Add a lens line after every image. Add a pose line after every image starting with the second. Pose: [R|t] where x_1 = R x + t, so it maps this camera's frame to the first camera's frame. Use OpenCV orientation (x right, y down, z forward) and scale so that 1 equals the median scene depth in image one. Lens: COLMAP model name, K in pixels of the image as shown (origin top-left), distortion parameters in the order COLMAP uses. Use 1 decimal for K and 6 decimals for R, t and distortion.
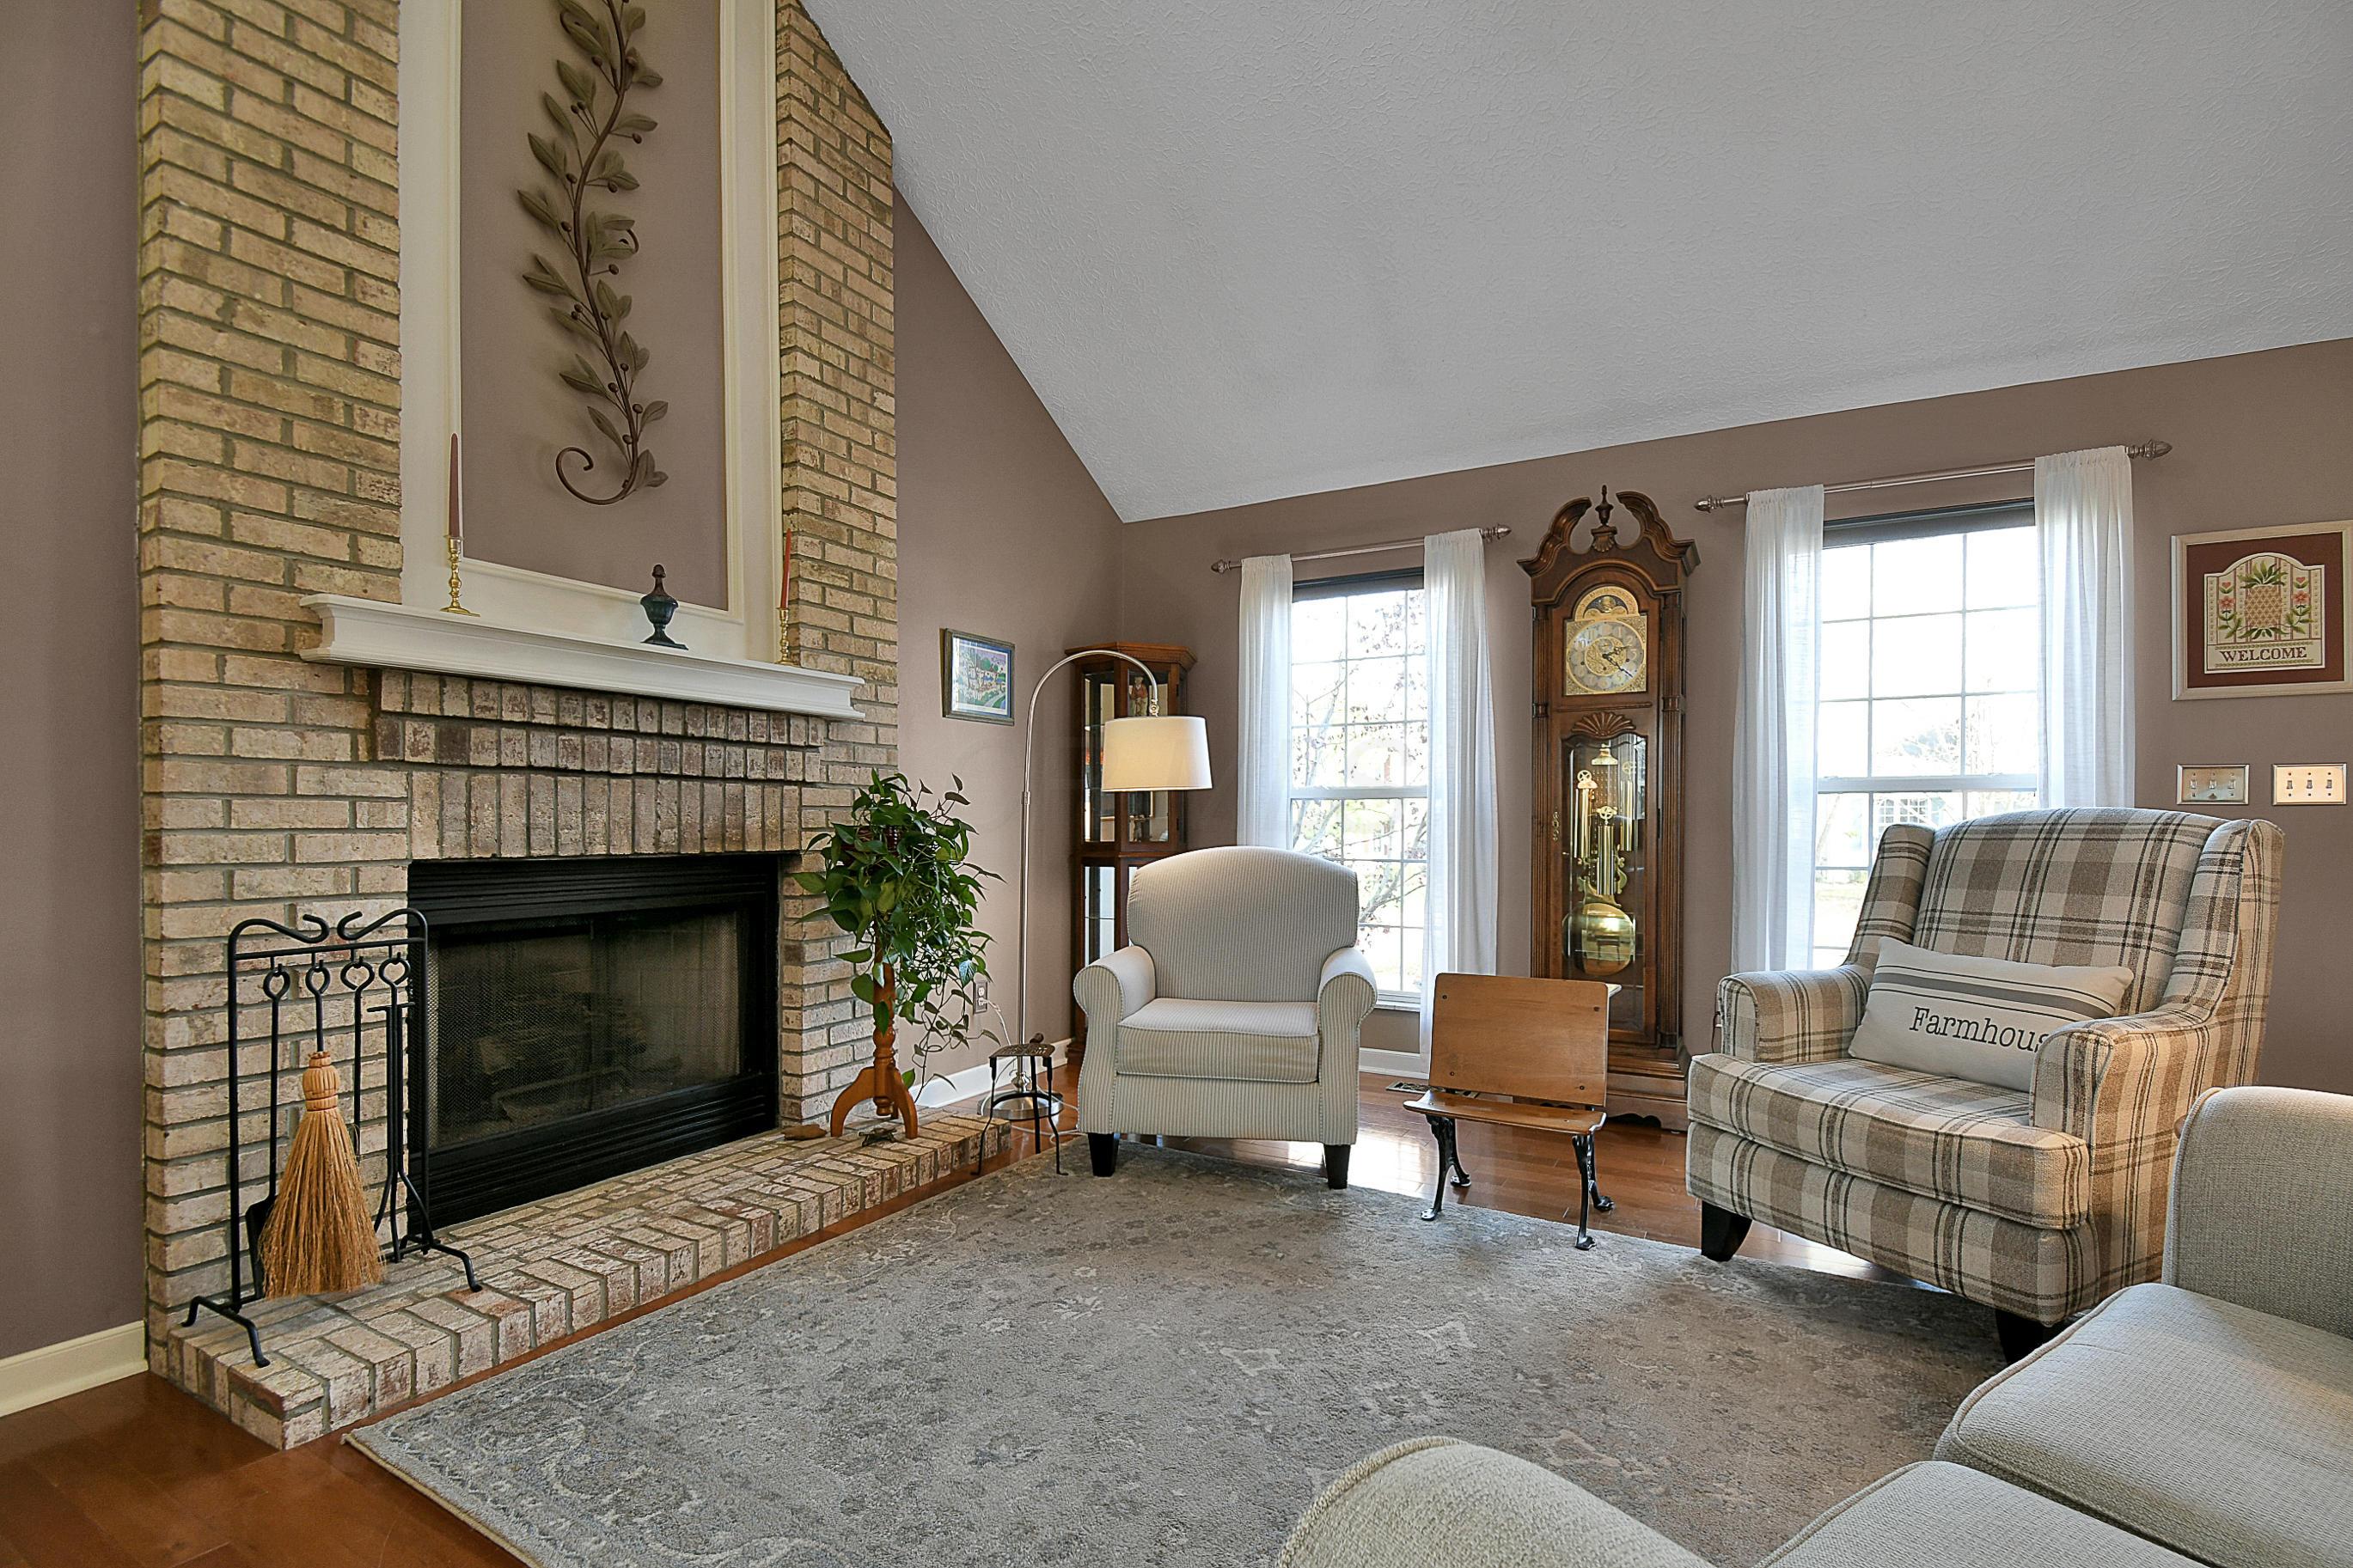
lens RADIAL K [[1054.8, 0, 1208.9], [0, 1054.8, 842.0], [0, 0, 1]] dist [0.003380, -0.013347]
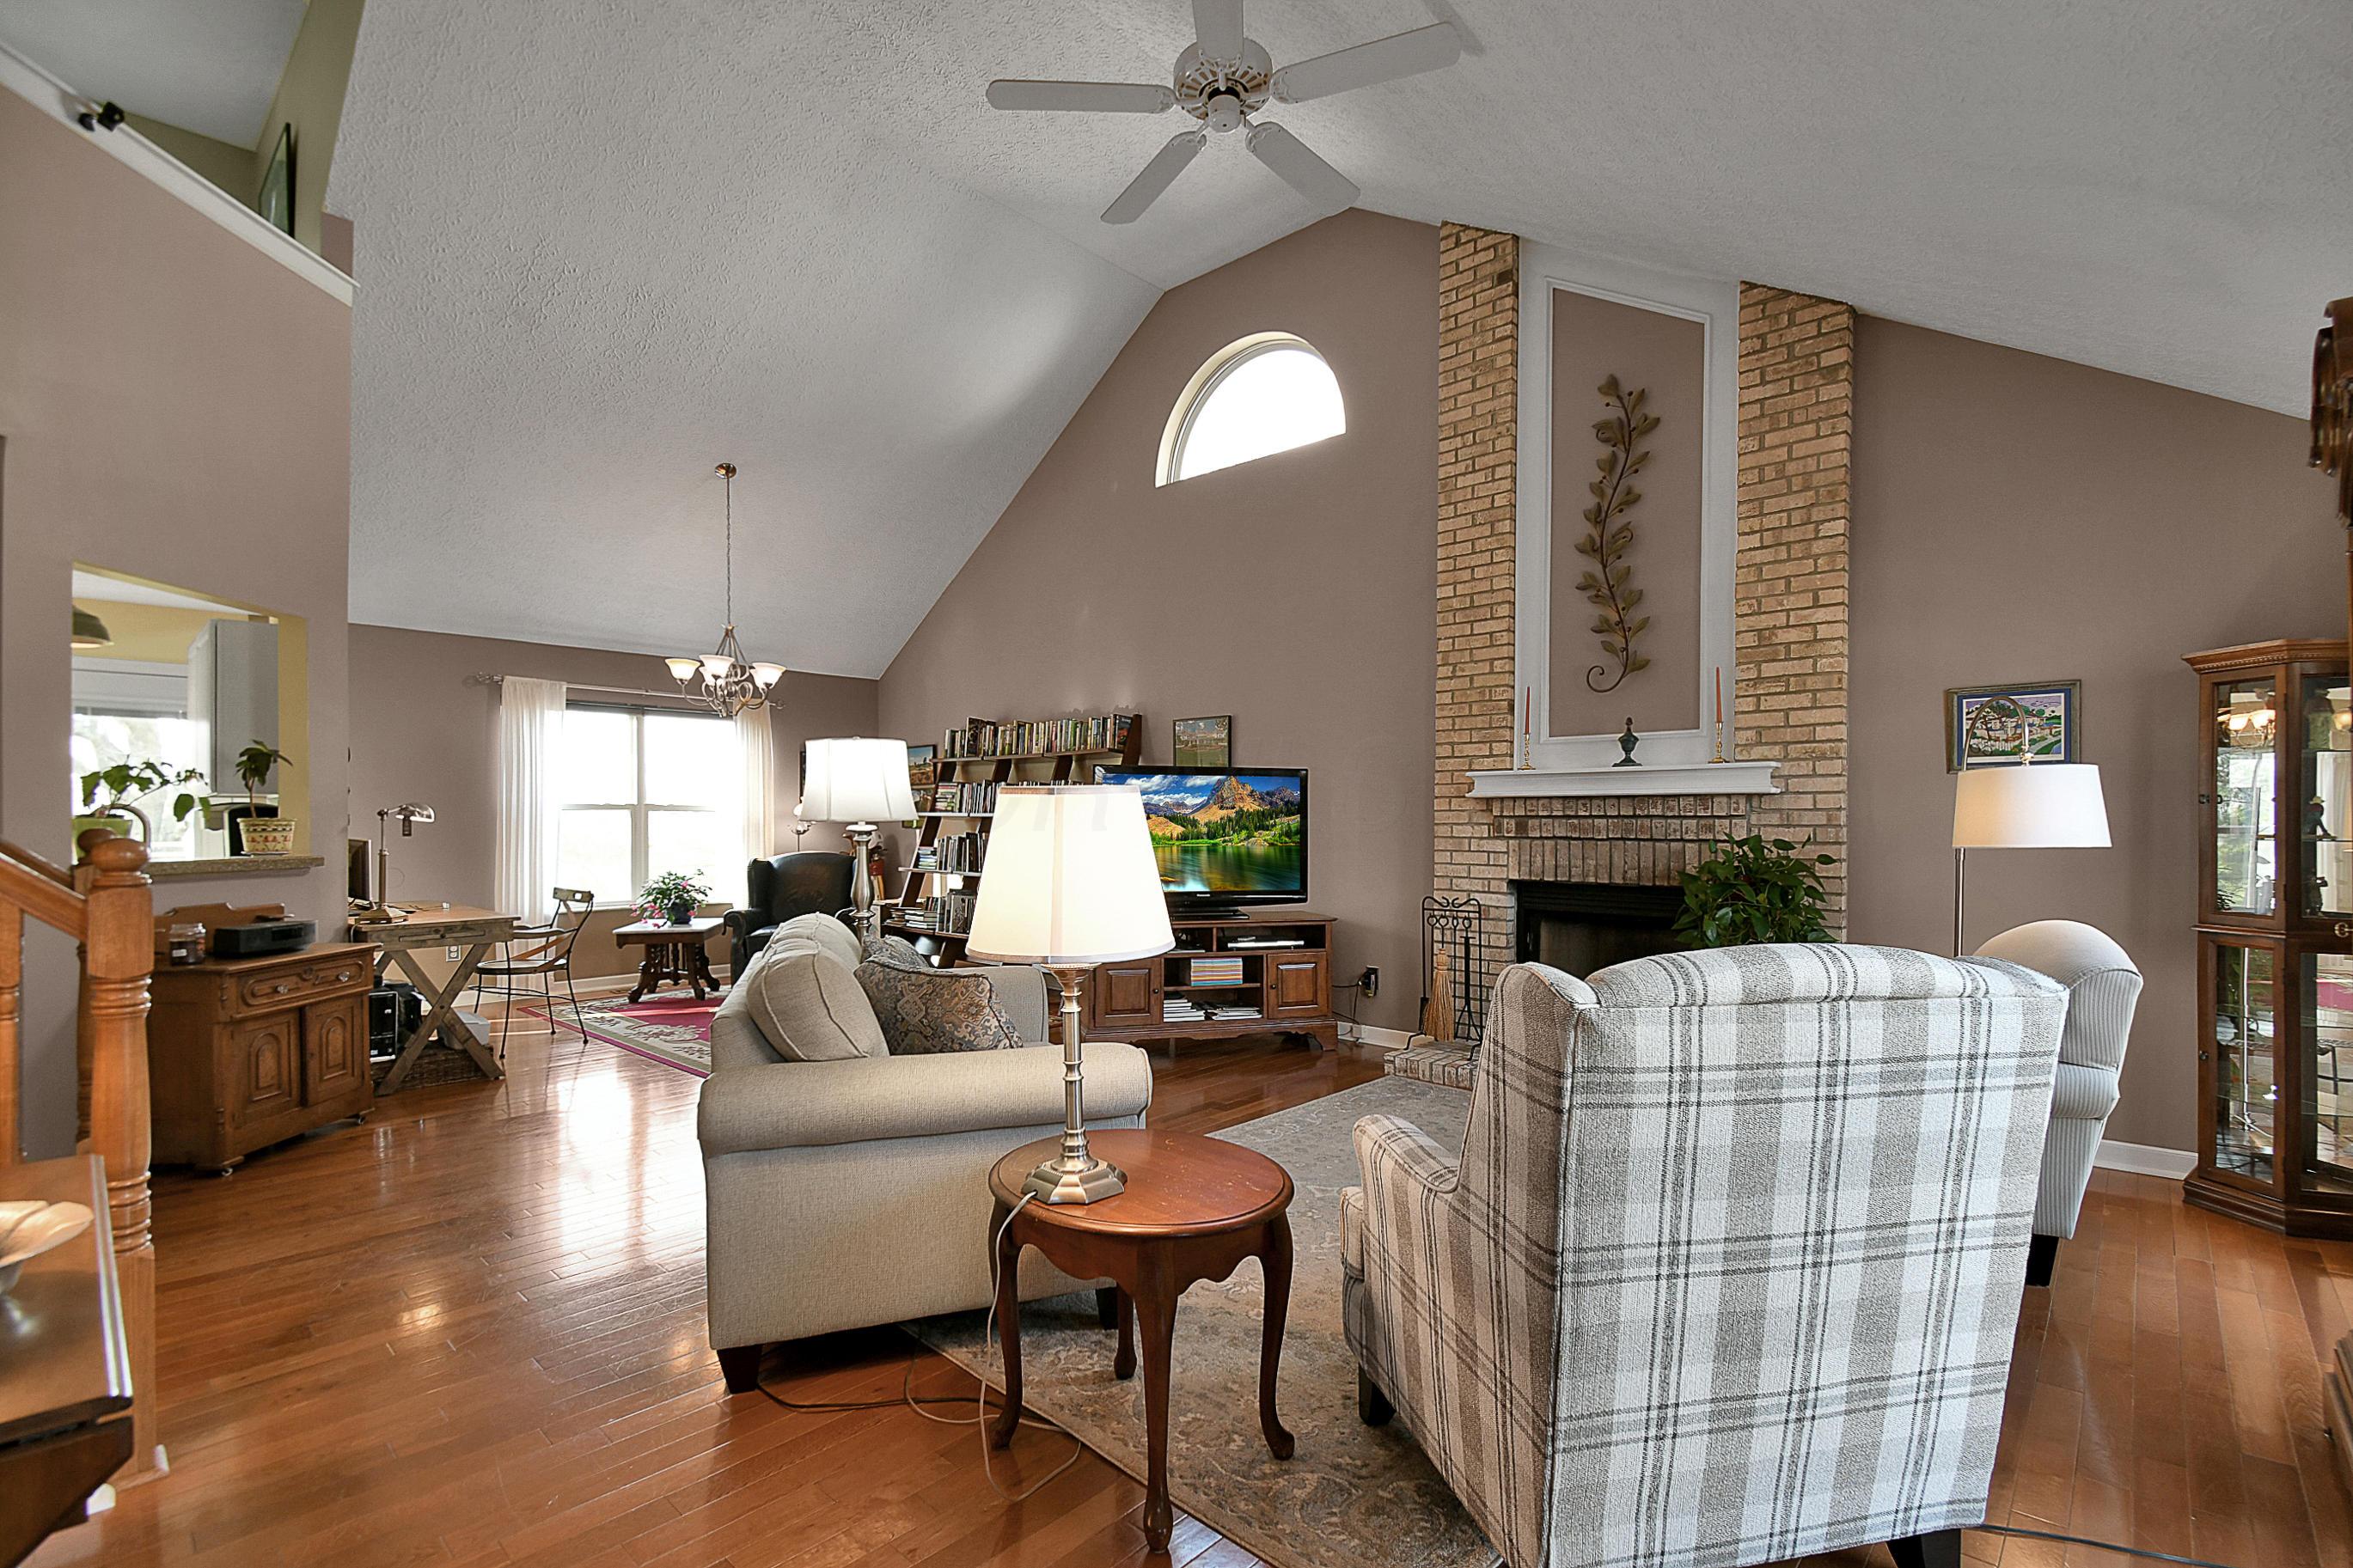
lens RADIAL K [[1054.8, 0, 1186.6], [0, 1054.8, 826.1], [0, 0, 1]] dist [0.003380, -0.013347]
pose [[-0.257375, 0.002830, -0.966308, 1.339746], [-0.017736, 0.999813, 0.007653, -0.084601], [0.966149, 0.019108, -0.257277, 0.748444]]
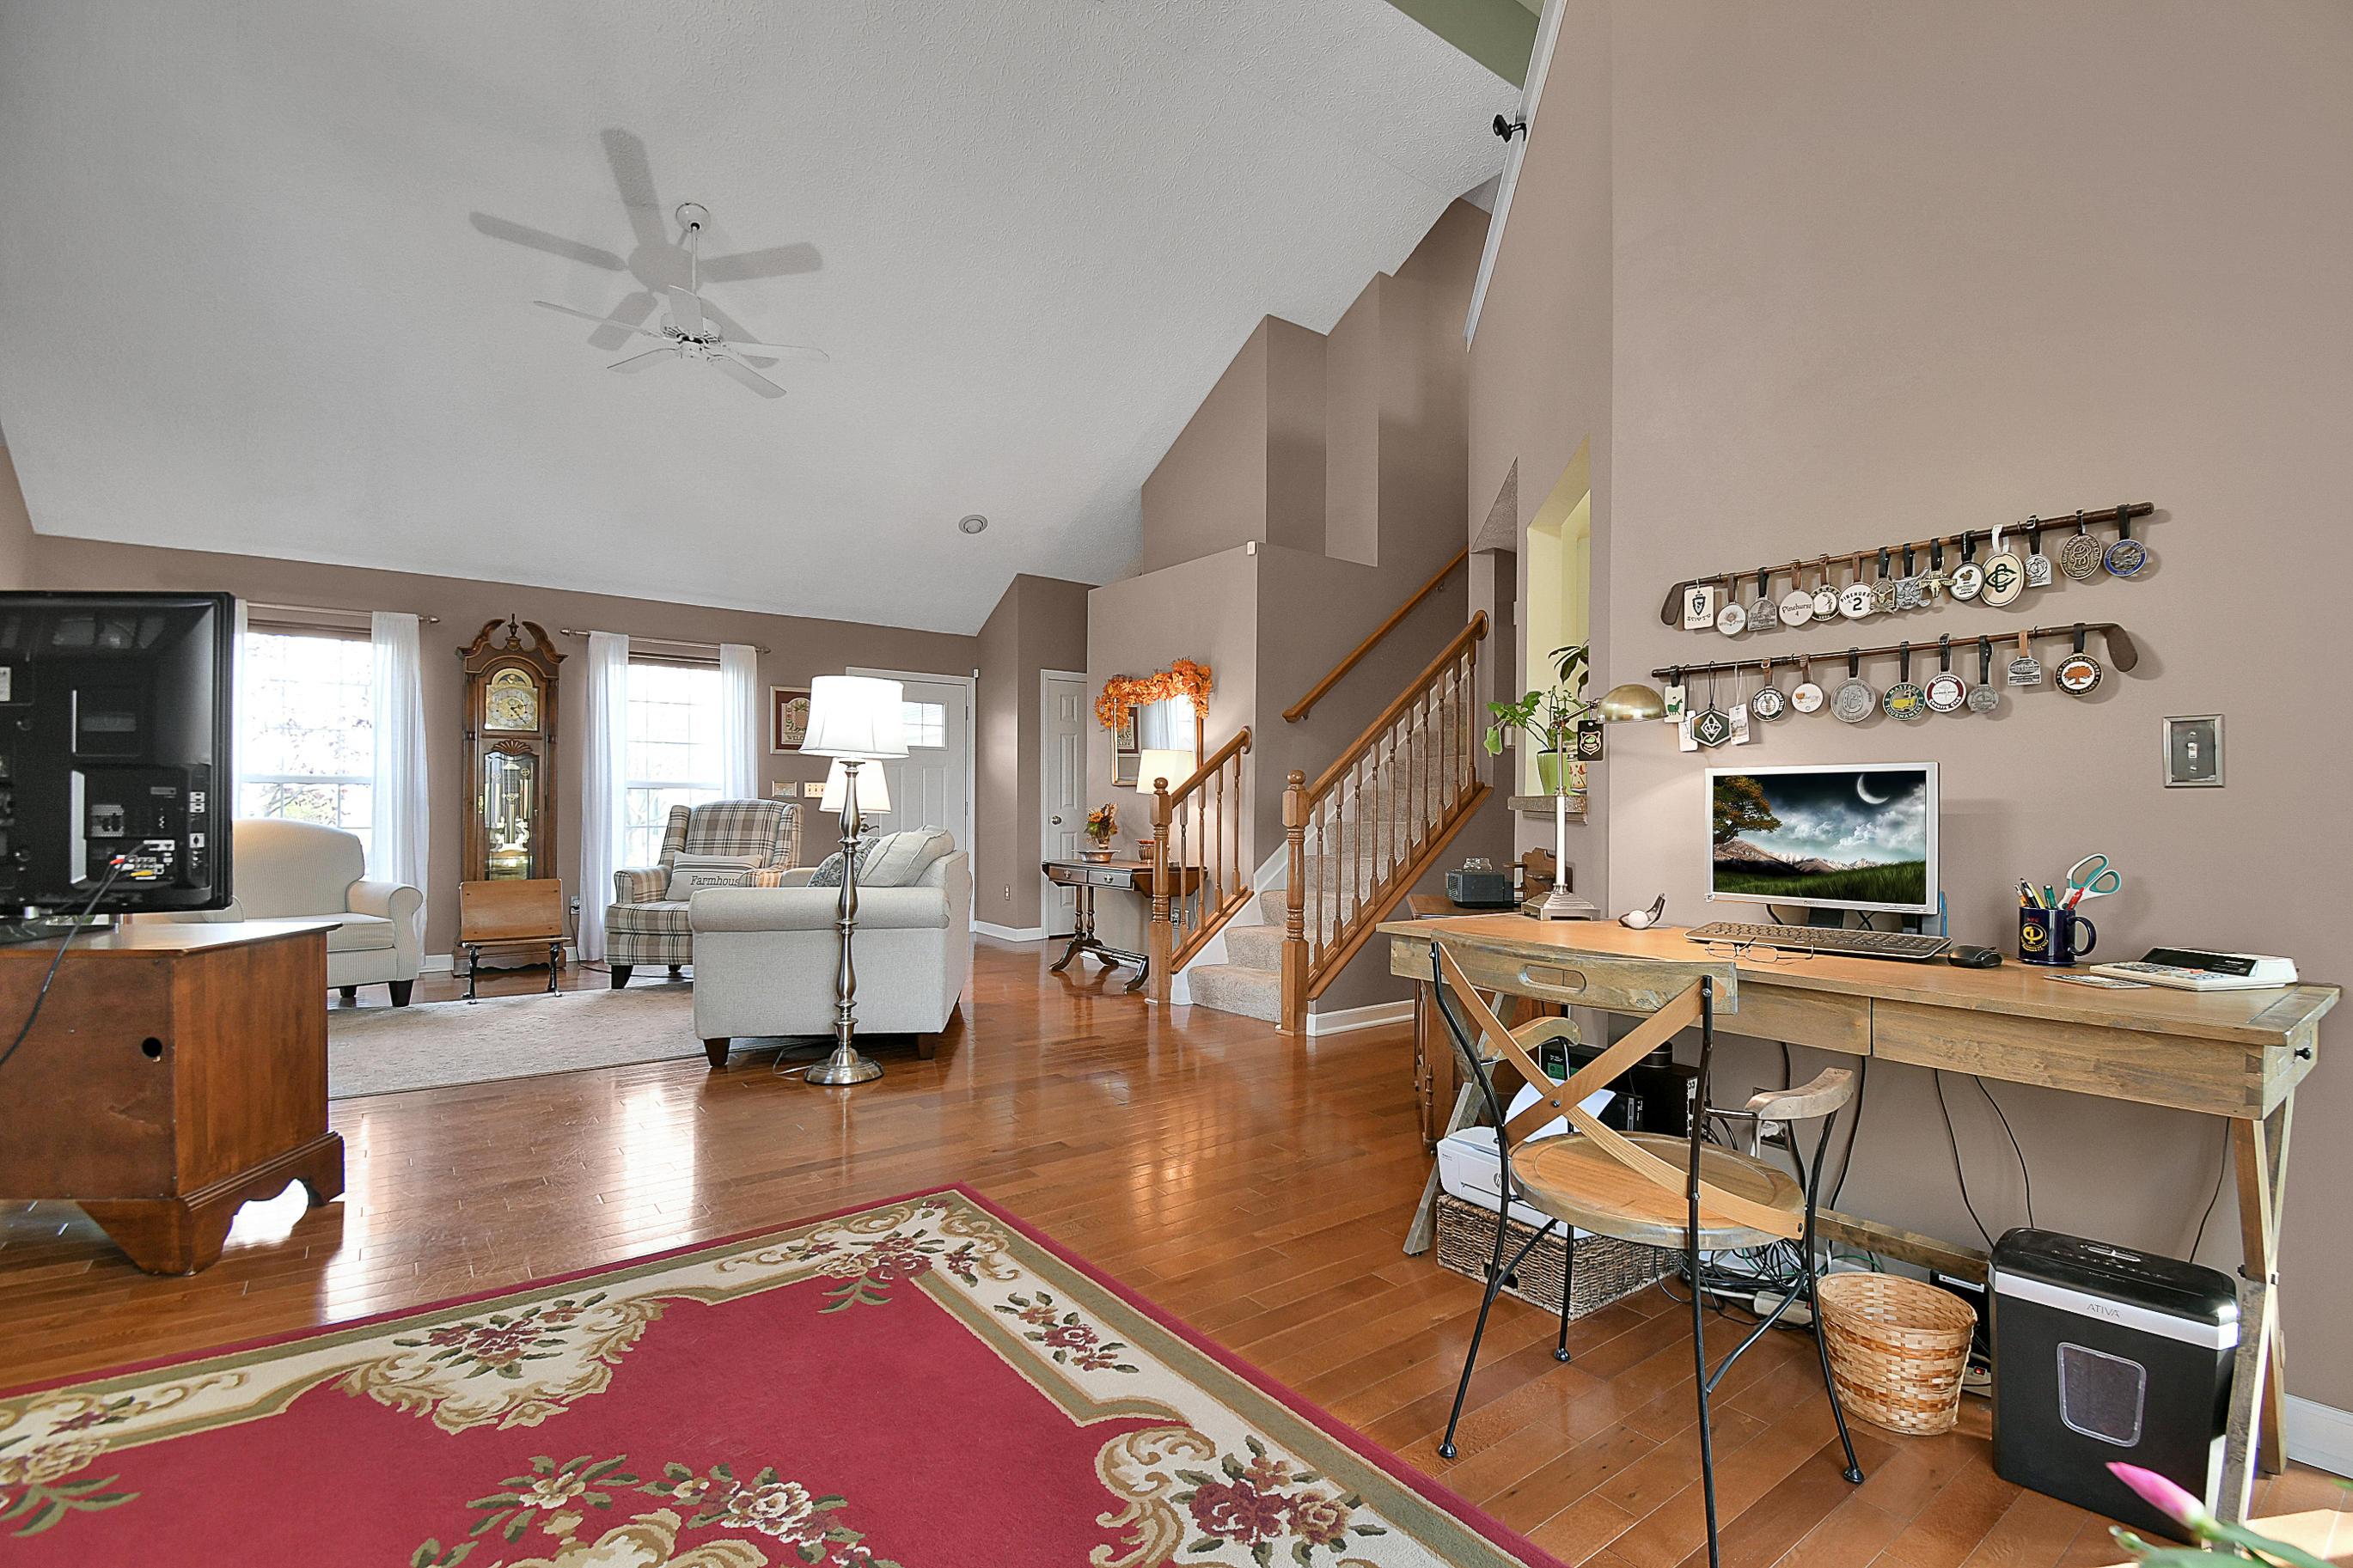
lens RADIAL K [[1054.8, 0, 1214.6], [0, 1054.8, 775.7], [0, 0, 1]] dist [0.003380, -0.013347]
pose [[0.401082, 0.025292, 0.915693, -1.043004], [0.013161, 0.999357, -0.033367, 0.012439], [-0.915948, 0.025434, 0.400491, -1.062906]]
